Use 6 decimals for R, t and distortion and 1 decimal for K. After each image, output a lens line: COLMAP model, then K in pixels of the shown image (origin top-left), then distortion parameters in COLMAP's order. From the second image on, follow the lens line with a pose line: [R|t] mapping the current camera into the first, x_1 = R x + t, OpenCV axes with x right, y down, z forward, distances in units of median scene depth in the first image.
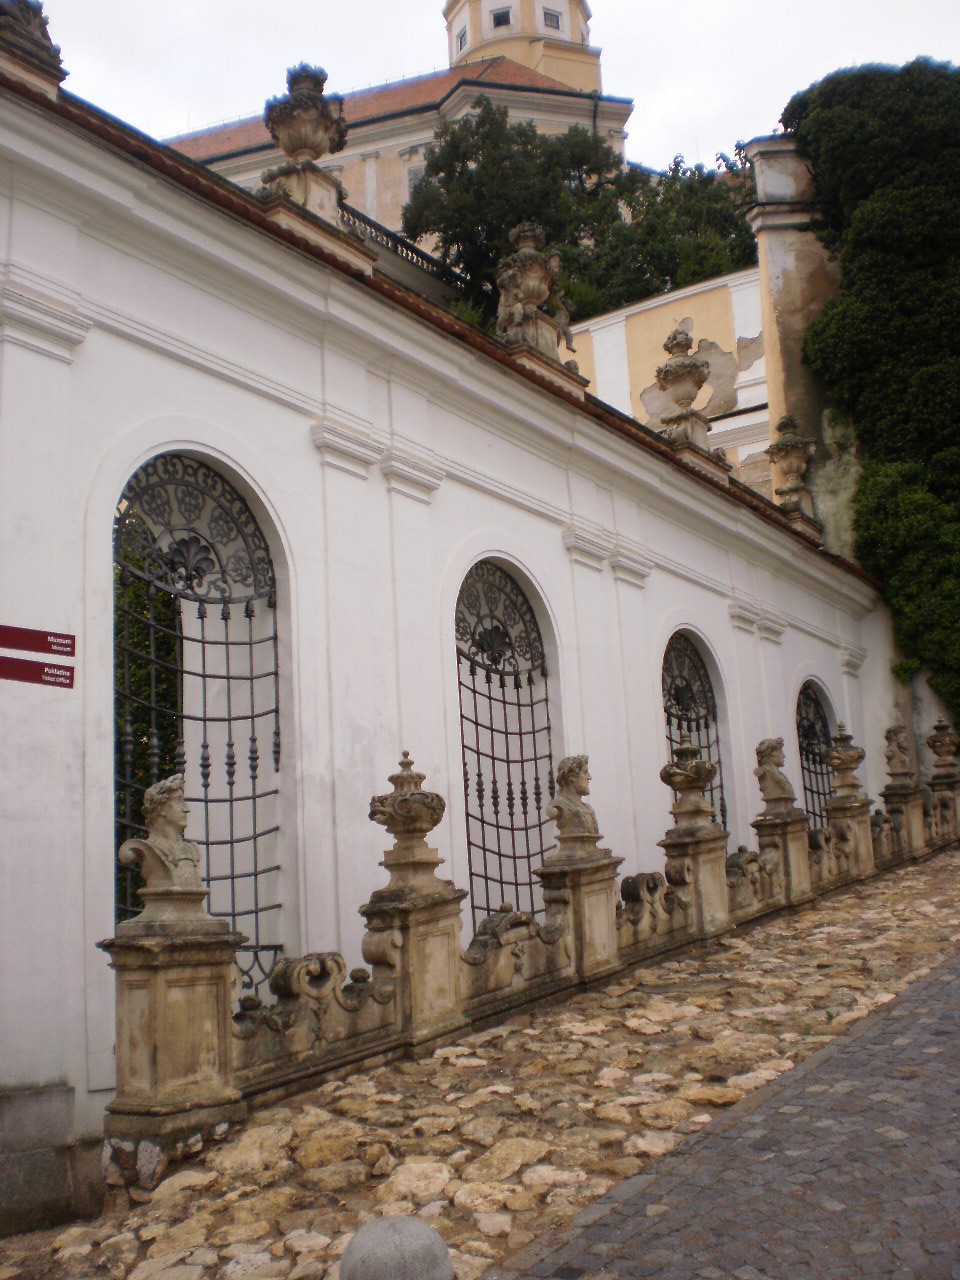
lens RADIAL K [[1371.5, 0, 480.0], [0, 1371.5, 640.0], [0, 0, 1]] dist [-0.012807, -0.385509]
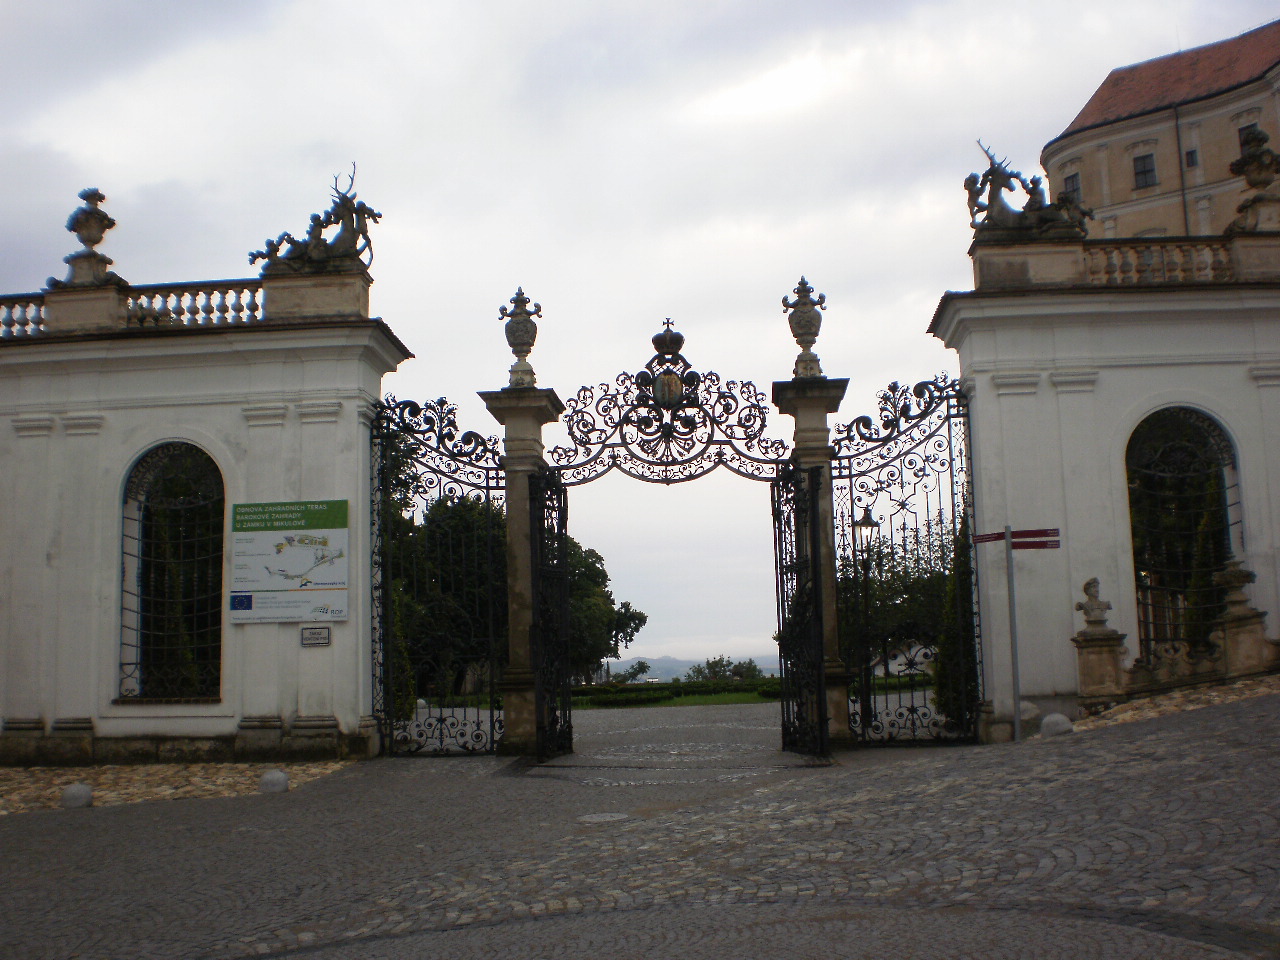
lens RADIAL K [[1364.3, 0, 644.6], [0, 1364.3, 498.0], [0, 0, 1]] dist [-0.059733, -0.195094]
pose [[0.506812, -0.083053, -0.858047, 0.874526], [0.189627, 0.981709, 0.016982, -0.144500], [0.840942, -0.171316, 0.513291, -0.586708]]
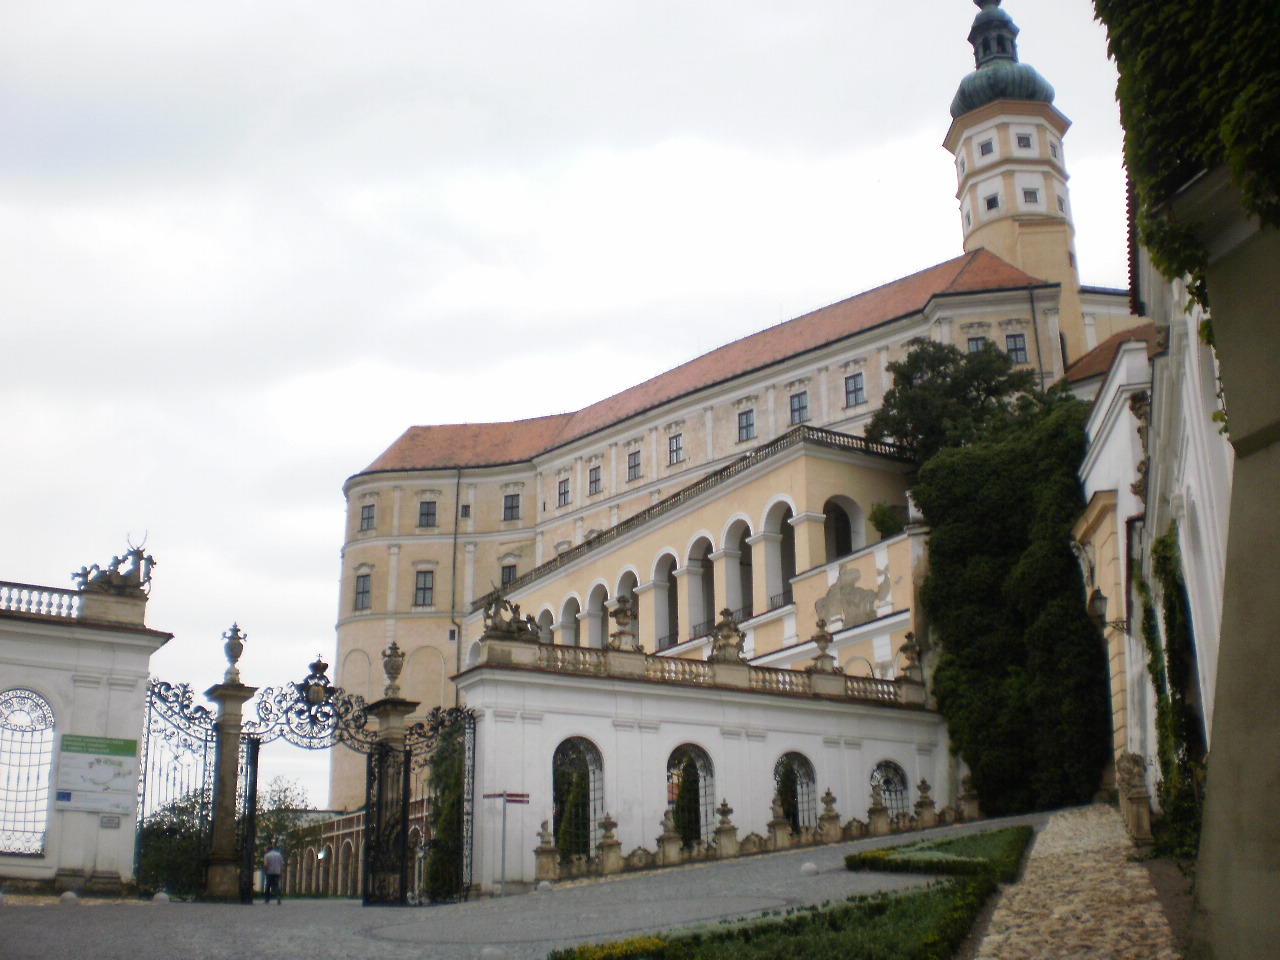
lens RADIAL K [[1364.3, 0, 644.6], [0, 1364.3, 498.0], [0, 0, 1]] dist [-0.059733, -0.195094]
pose [[0.905691, -0.100044, -0.411965, 1.333862], [0.064057, 0.992894, -0.100294, -0.325405], [0.419071, 0.064447, 0.905663, -2.049039]]
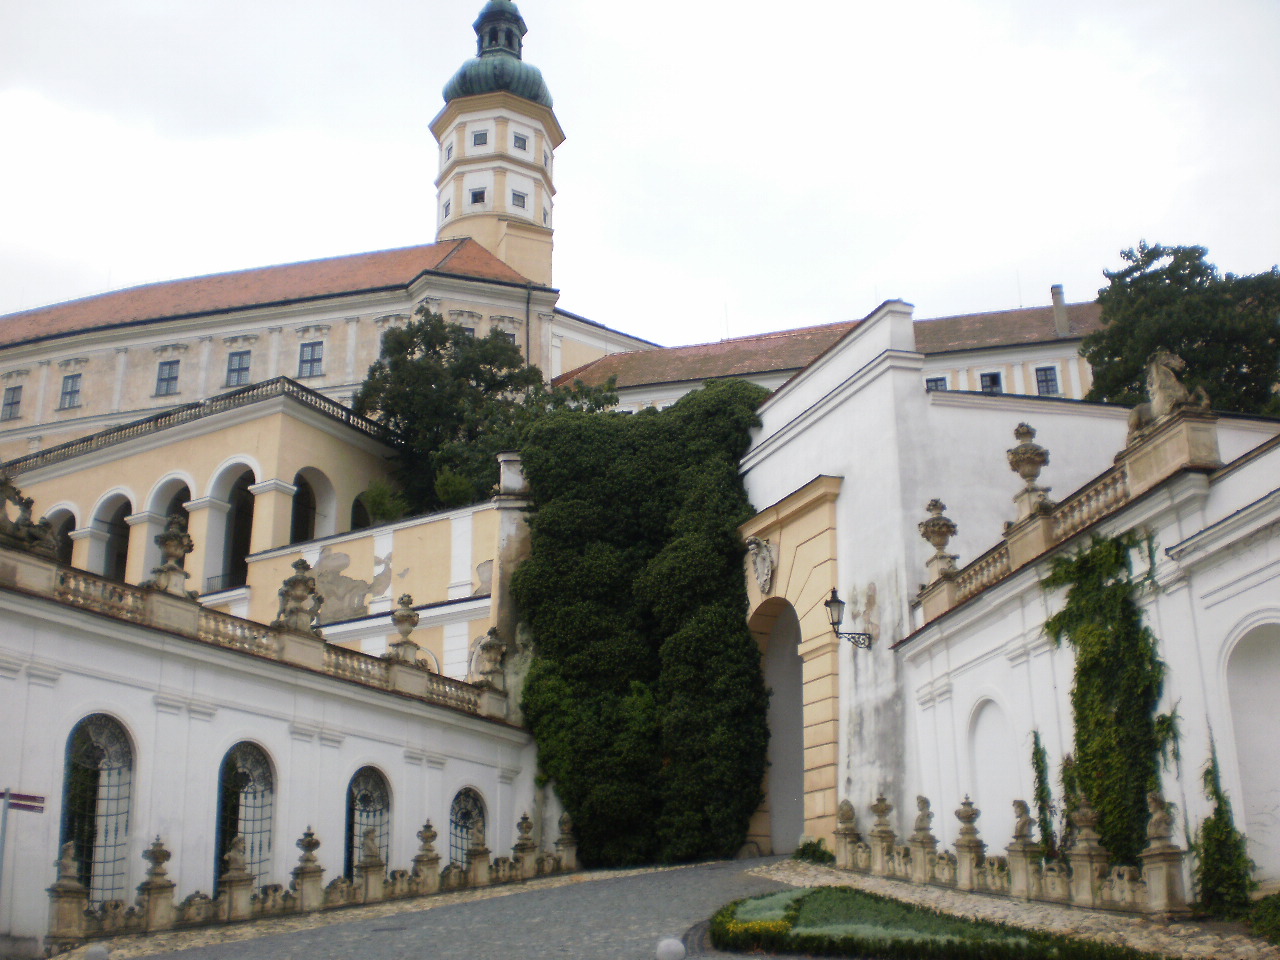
lens RADIAL K [[1364.3, 0, 644.6], [0, 1364.3, 498.0], [0, 0, 1]] dist [-0.059733, -0.195094]
pose [[0.994885, 0.054815, 0.084848, 0.455260], [-0.043988, 0.991233, -0.124591, -0.209207], [-0.090934, 0.120222, 0.988574, -1.304822]]
